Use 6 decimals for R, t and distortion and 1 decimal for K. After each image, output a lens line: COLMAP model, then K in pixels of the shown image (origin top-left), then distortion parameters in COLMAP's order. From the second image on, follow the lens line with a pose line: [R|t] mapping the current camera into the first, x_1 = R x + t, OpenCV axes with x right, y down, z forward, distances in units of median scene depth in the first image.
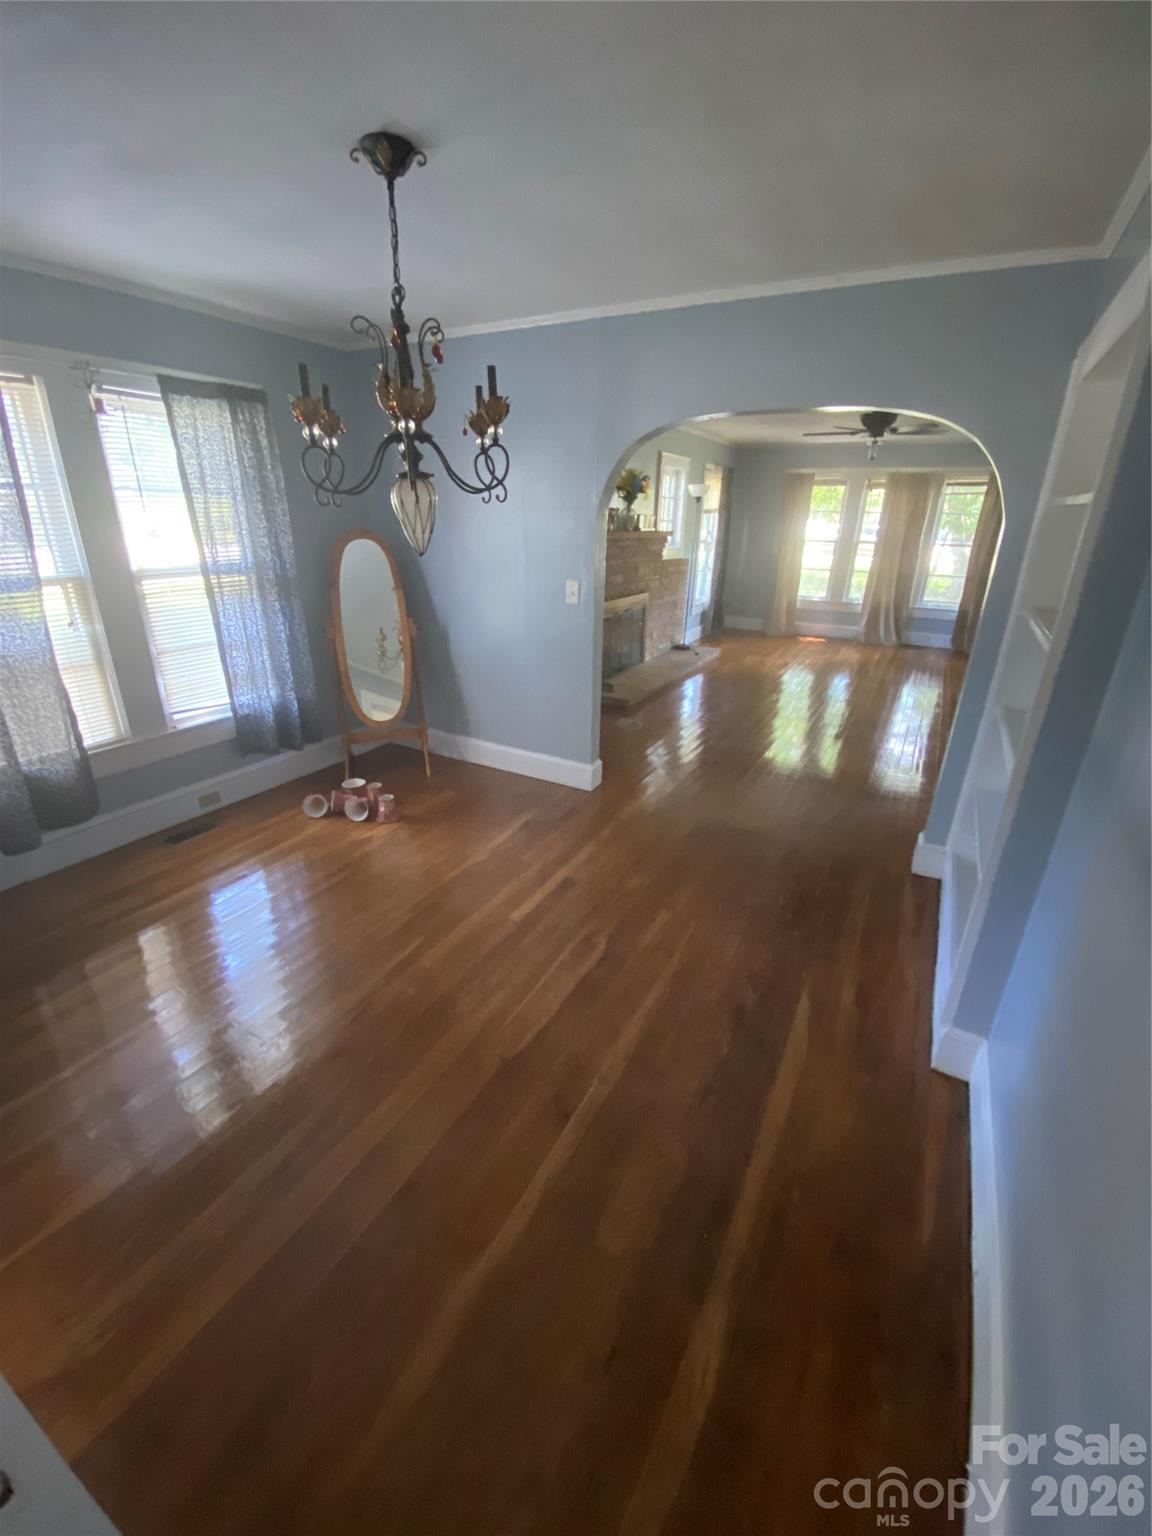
lens RADIAL K [[629.1, 0, 557.7], [0, 629.1, 770.5], [0, 0, 1]] dist [0.002028, 0.000015]
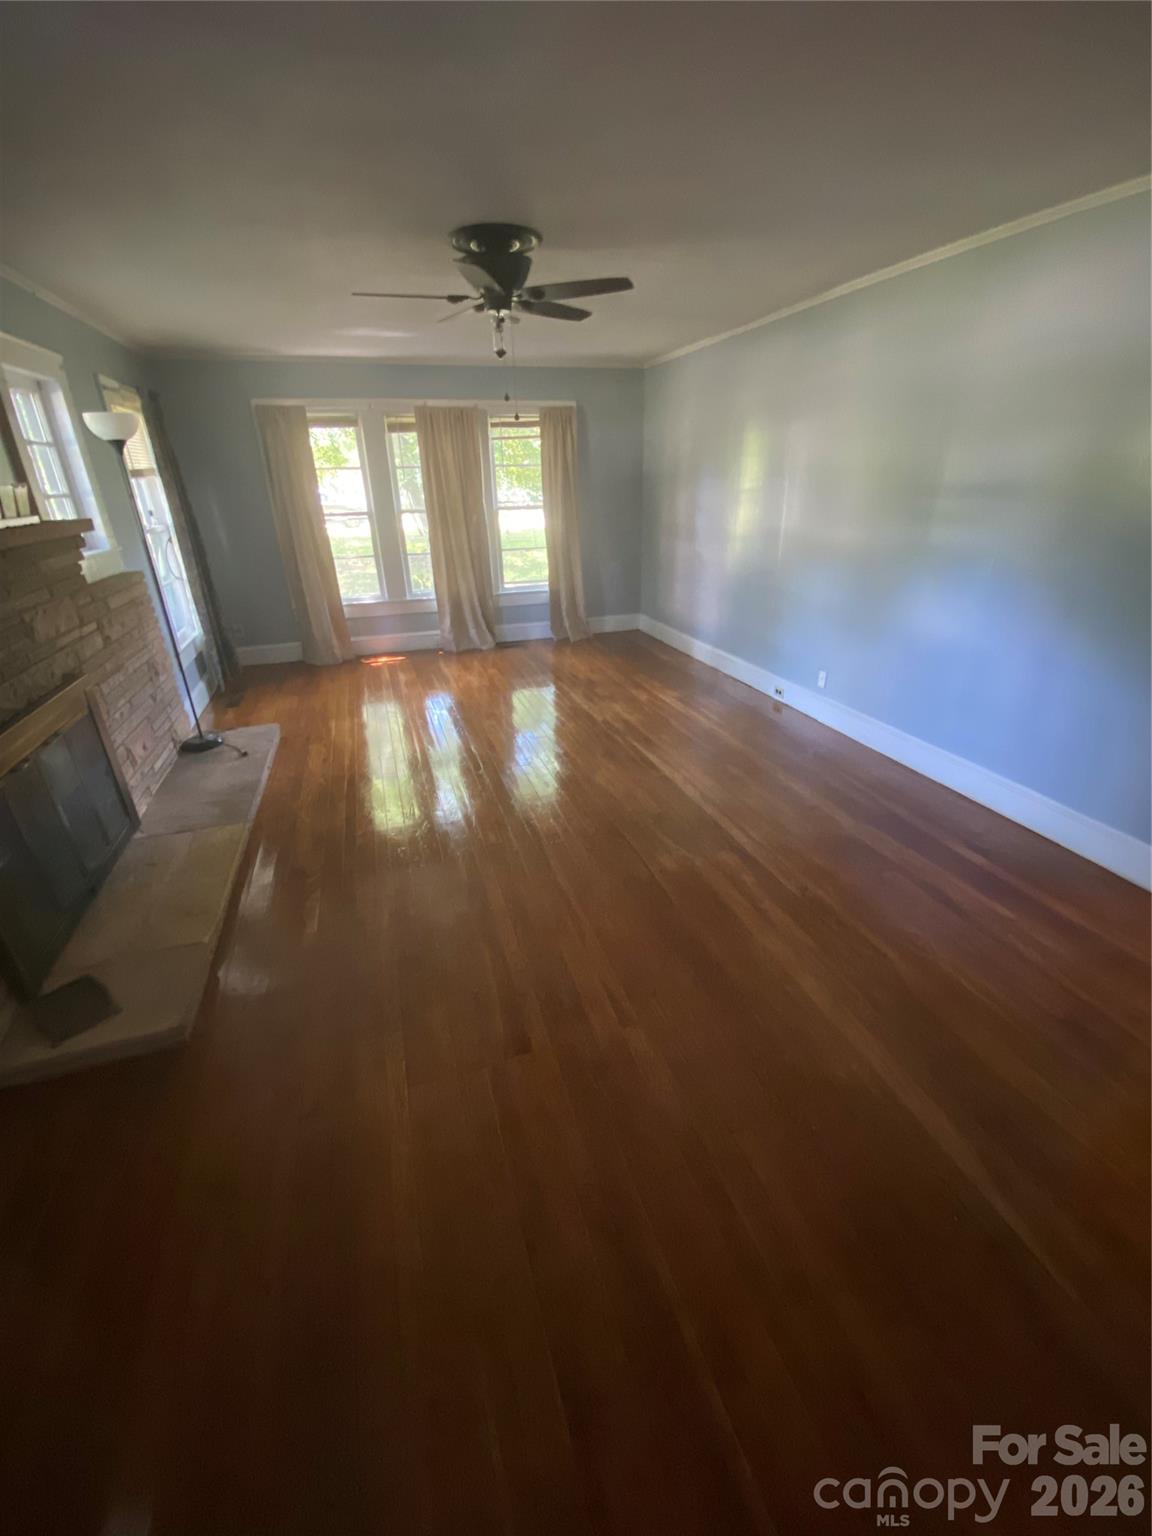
lens RADIAL K [[629.1, 0, 557.7], [0, 629.1, 770.5], [0, 0, 1]] dist [0.002028, 0.000015]
pose [[0.684392, -0.336579, 0.646778, 0.056084], [0.305706, 0.937801, 0.164541, -0.163513], [-0.661930, 0.085114, 0.744718, 0.411103]]
